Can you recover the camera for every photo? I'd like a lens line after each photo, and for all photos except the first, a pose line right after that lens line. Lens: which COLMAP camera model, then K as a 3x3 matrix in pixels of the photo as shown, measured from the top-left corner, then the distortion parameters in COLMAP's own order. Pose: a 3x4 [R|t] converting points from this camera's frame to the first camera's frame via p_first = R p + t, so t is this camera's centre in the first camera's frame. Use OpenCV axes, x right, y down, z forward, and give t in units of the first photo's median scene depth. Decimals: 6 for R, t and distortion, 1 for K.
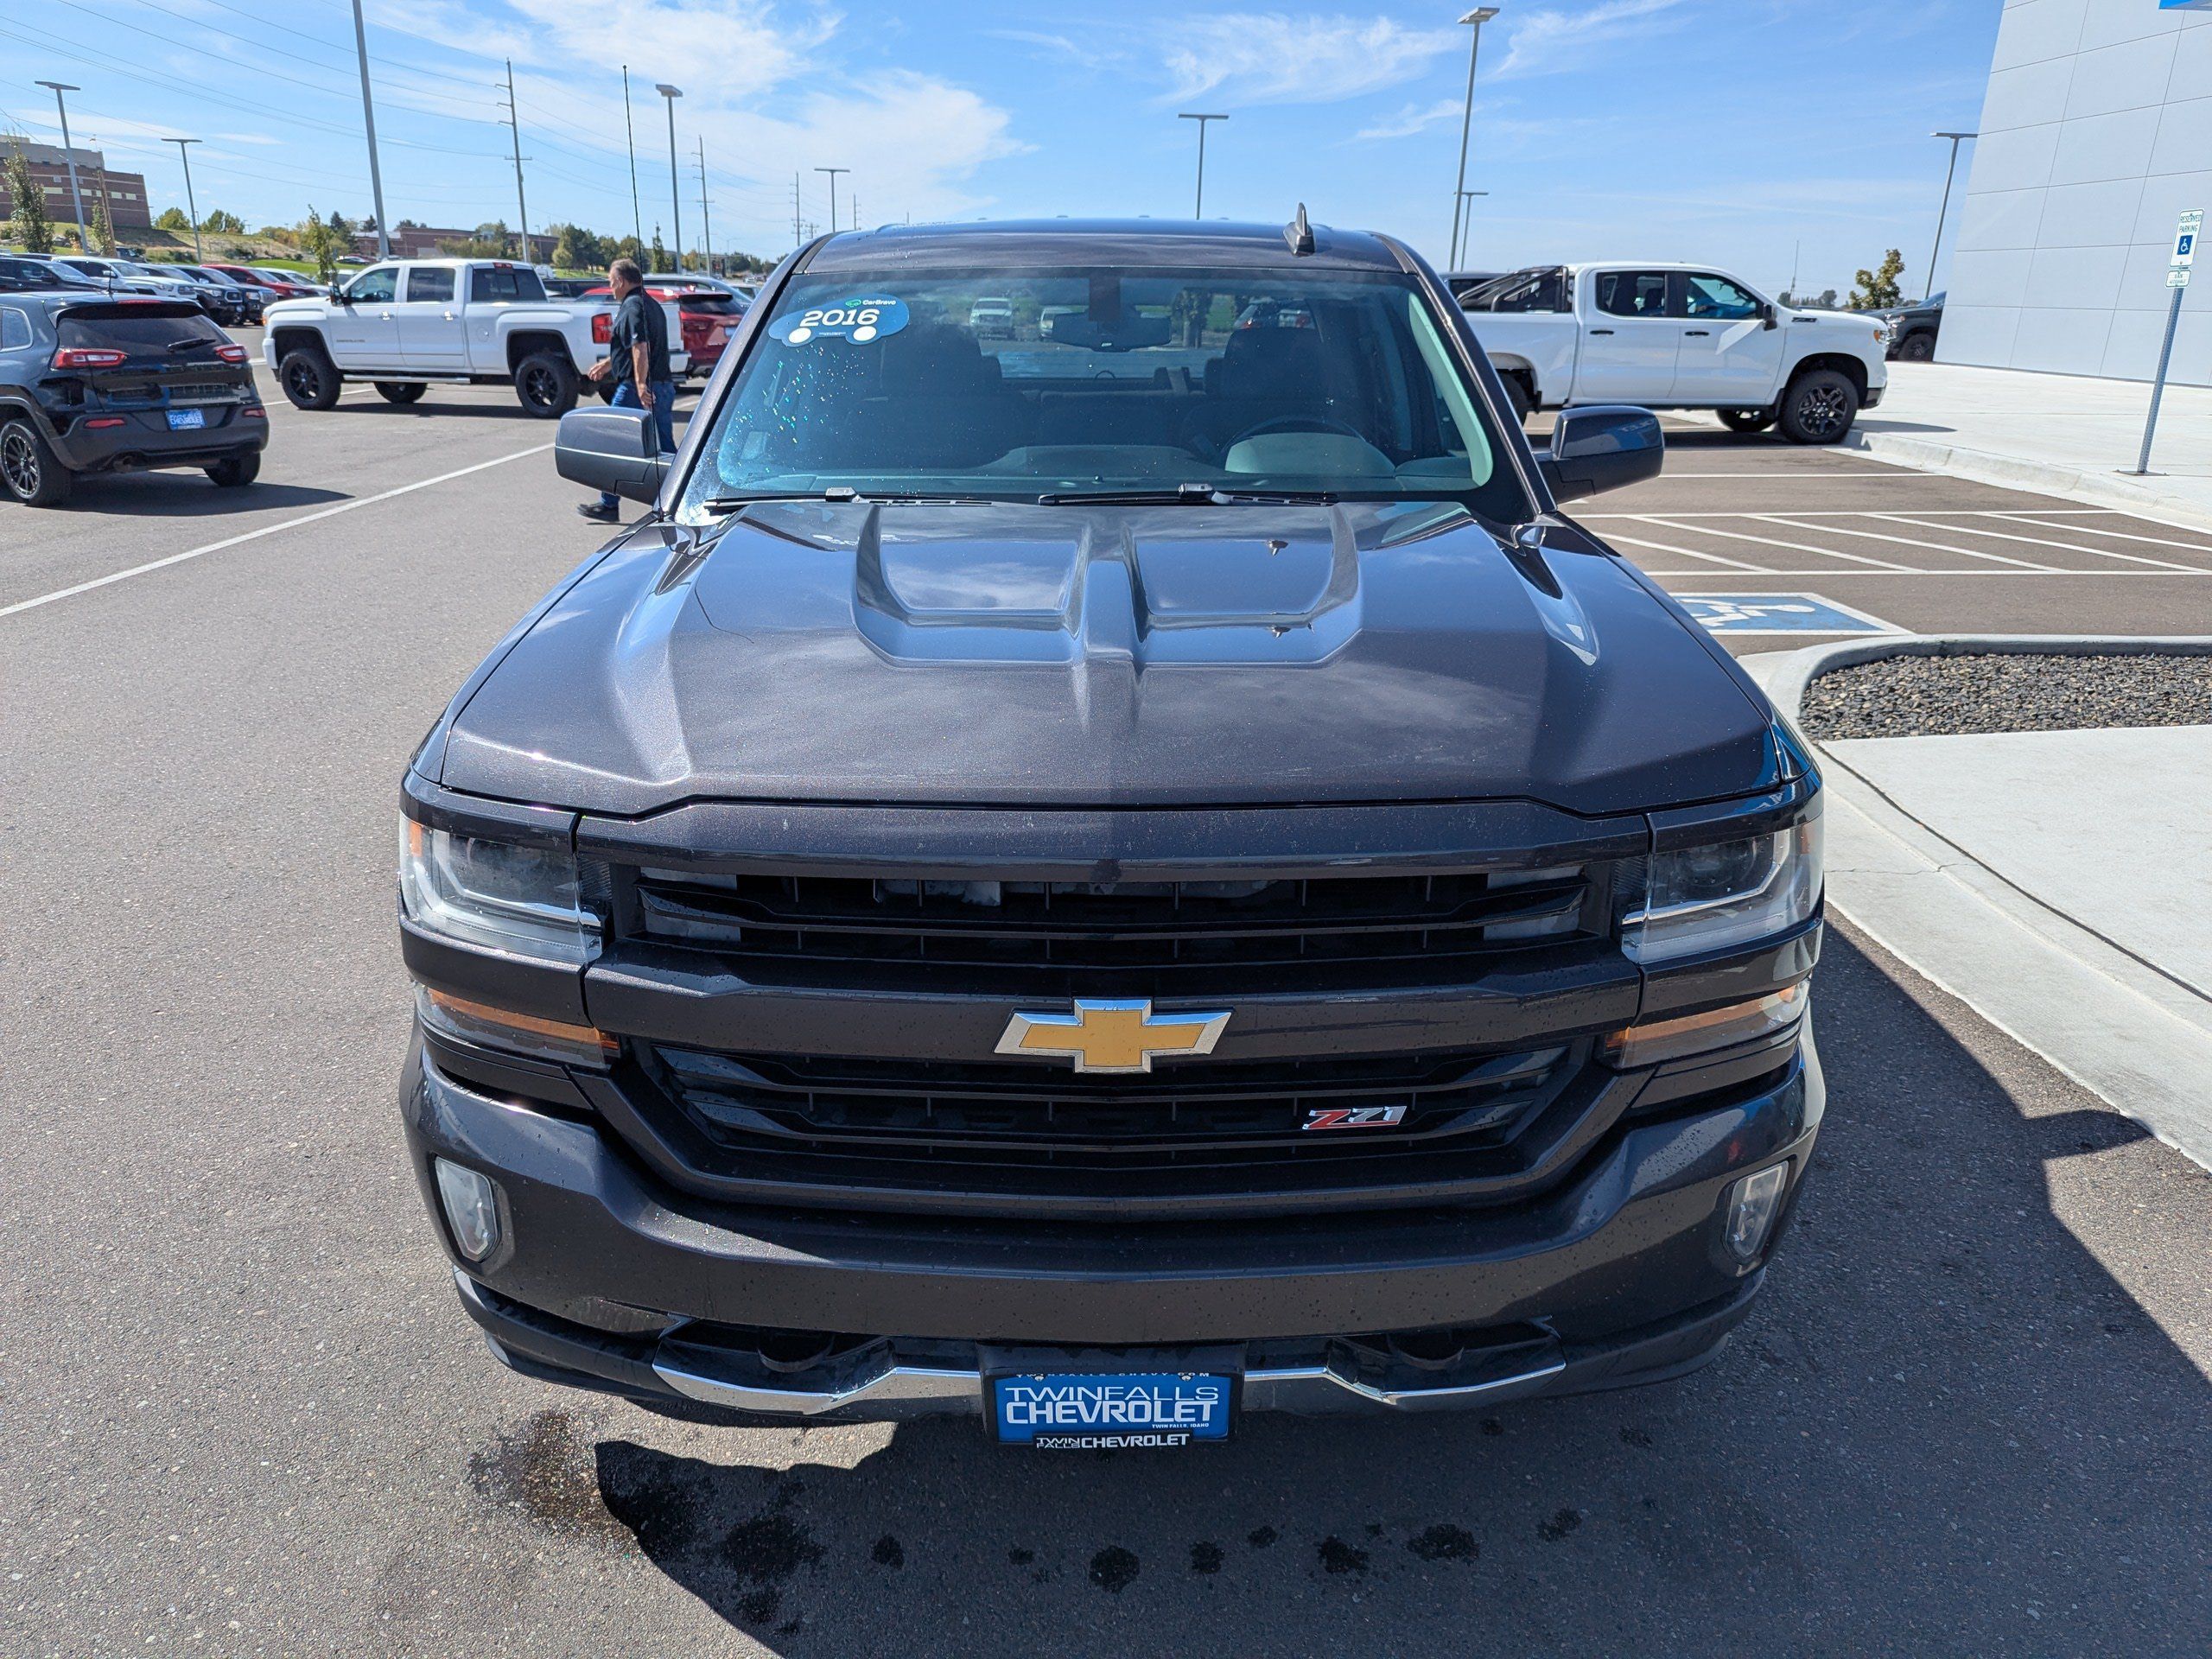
lens RADIAL K [[1557.0, 0, 1087.6], [0, 1557.0, 815.1], [0, 0, 1]] dist [0.096701, -0.084827]
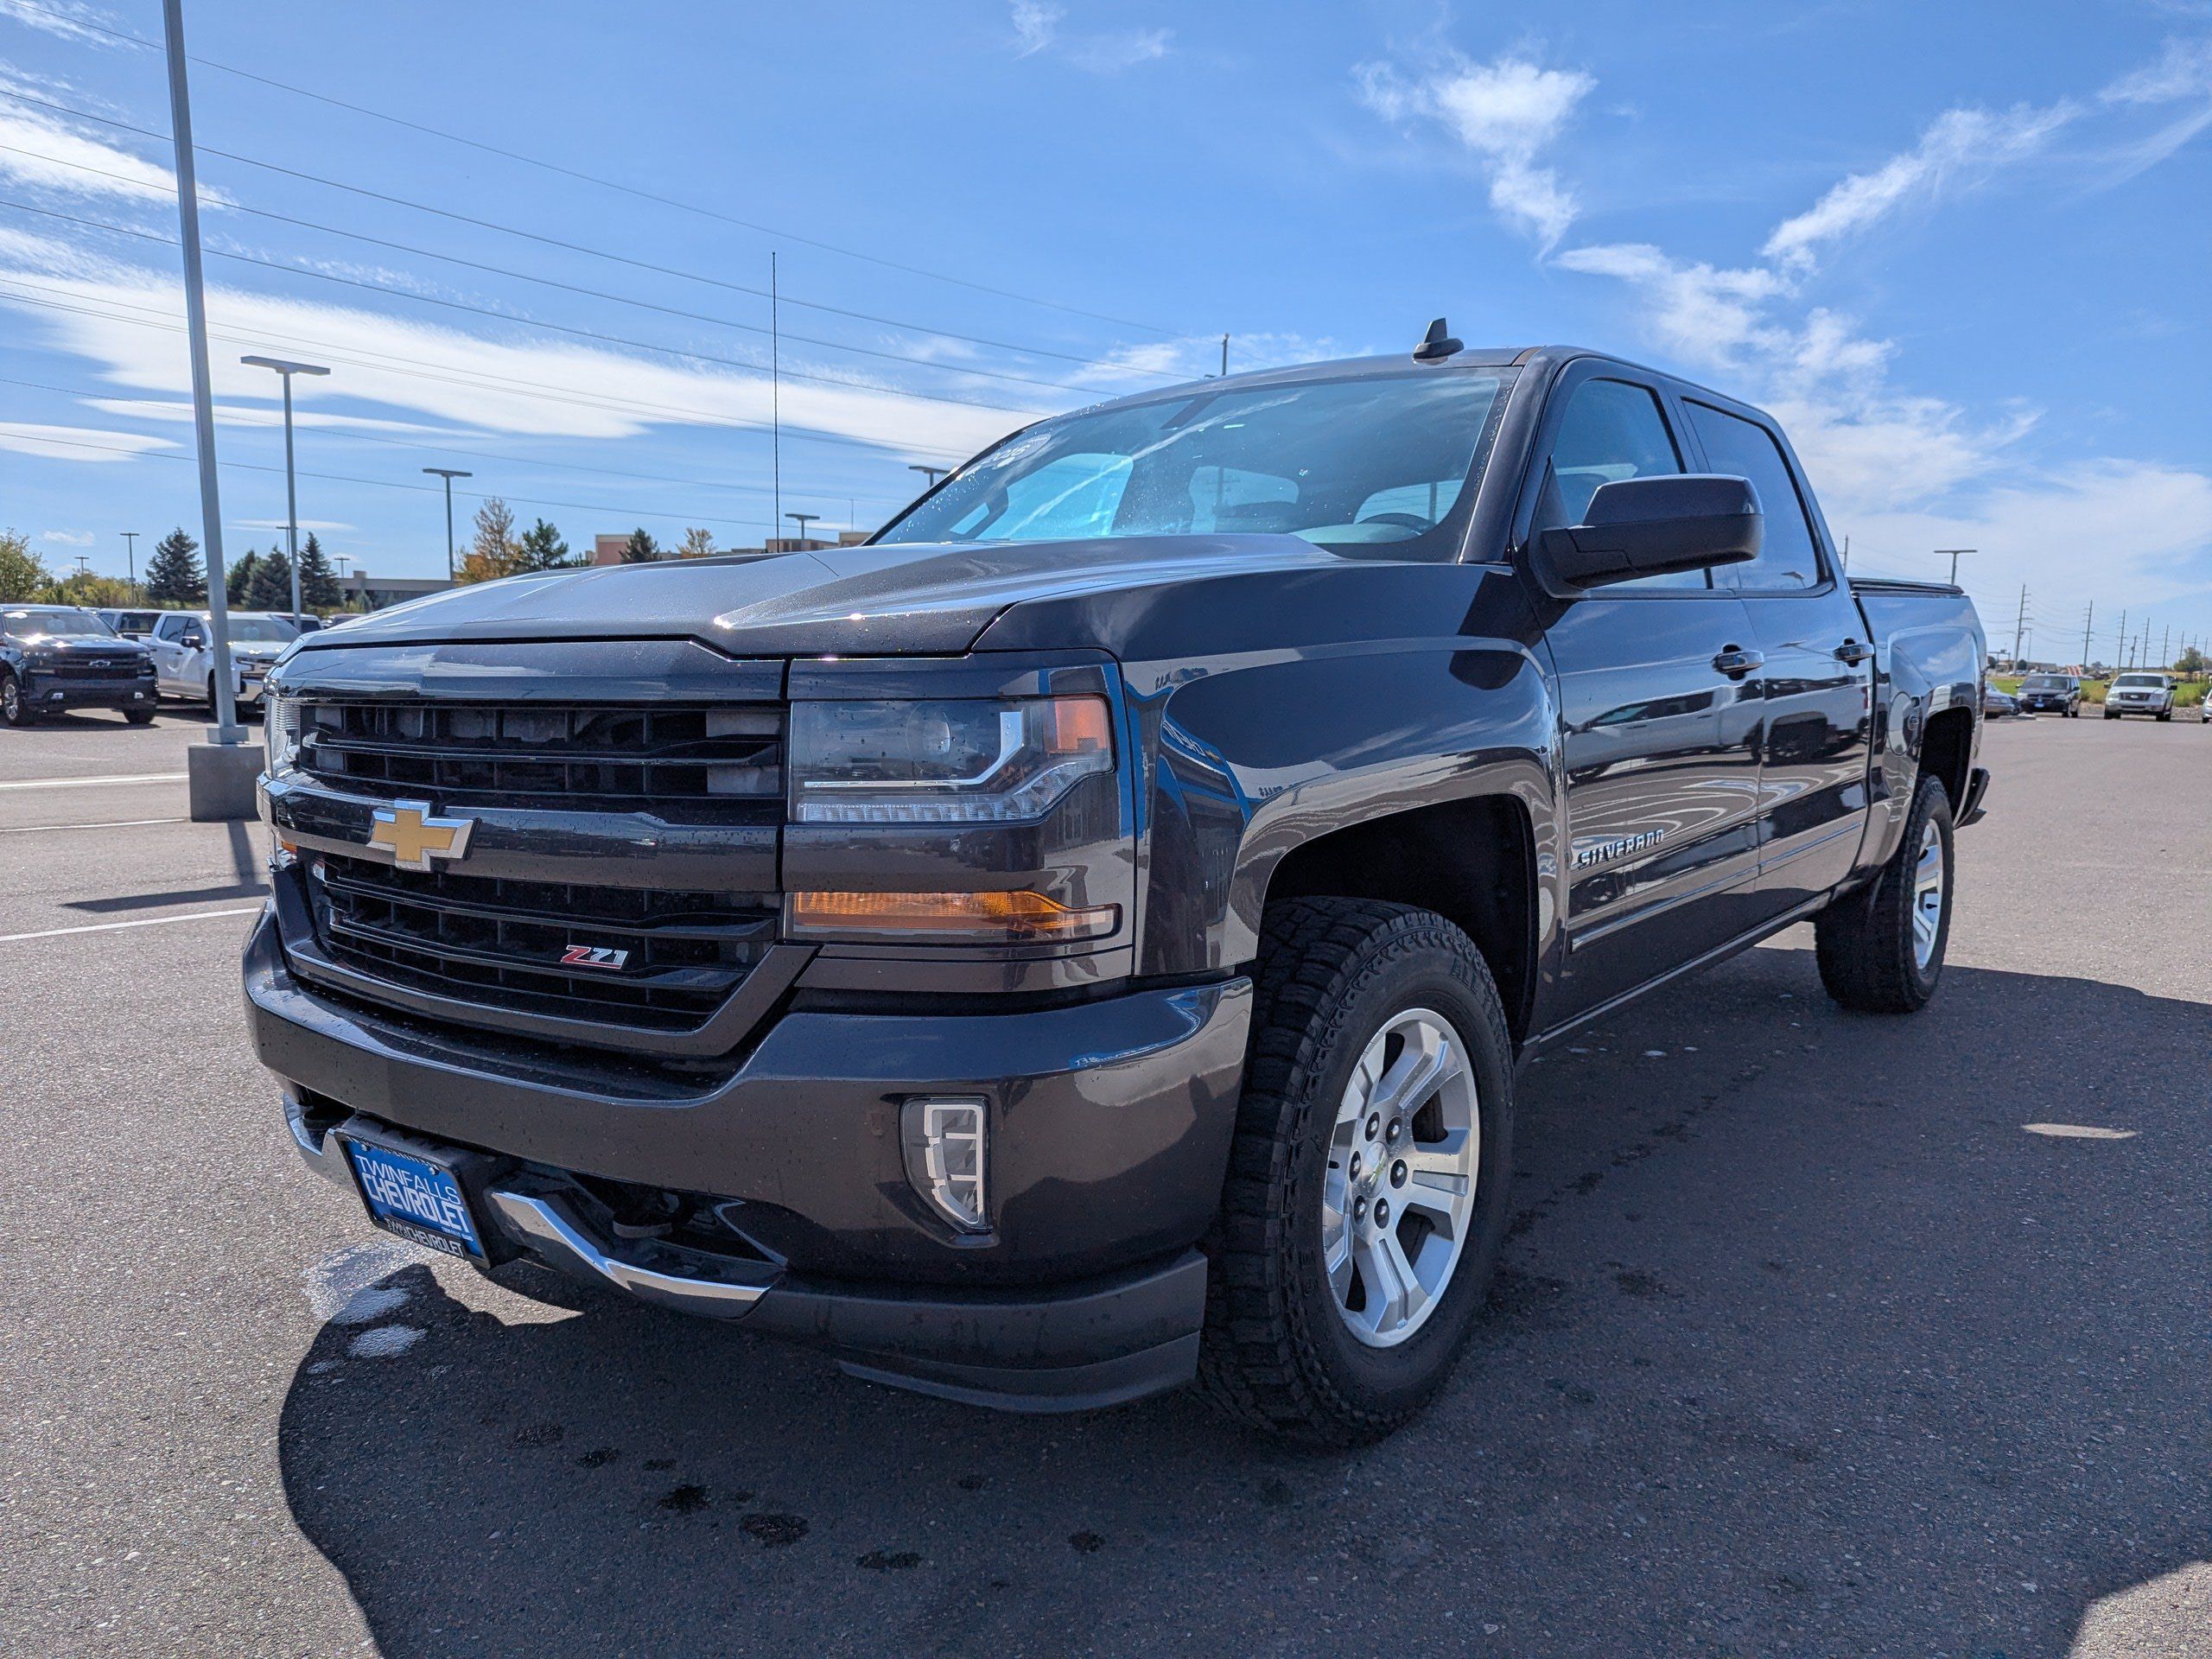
lens RADIAL K [[1596.1, 0, 1108.7], [0, 1596.1, 832.8], [0, 0, 1]] dist [0.053740, -0.048042]
pose [[0.793185, 0.058907, -0.606125, 1.059396], [-0.196153, 0.966979, -0.162713, 0.214499], [0.576525, 0.247955, 0.778548, 0.332655]]
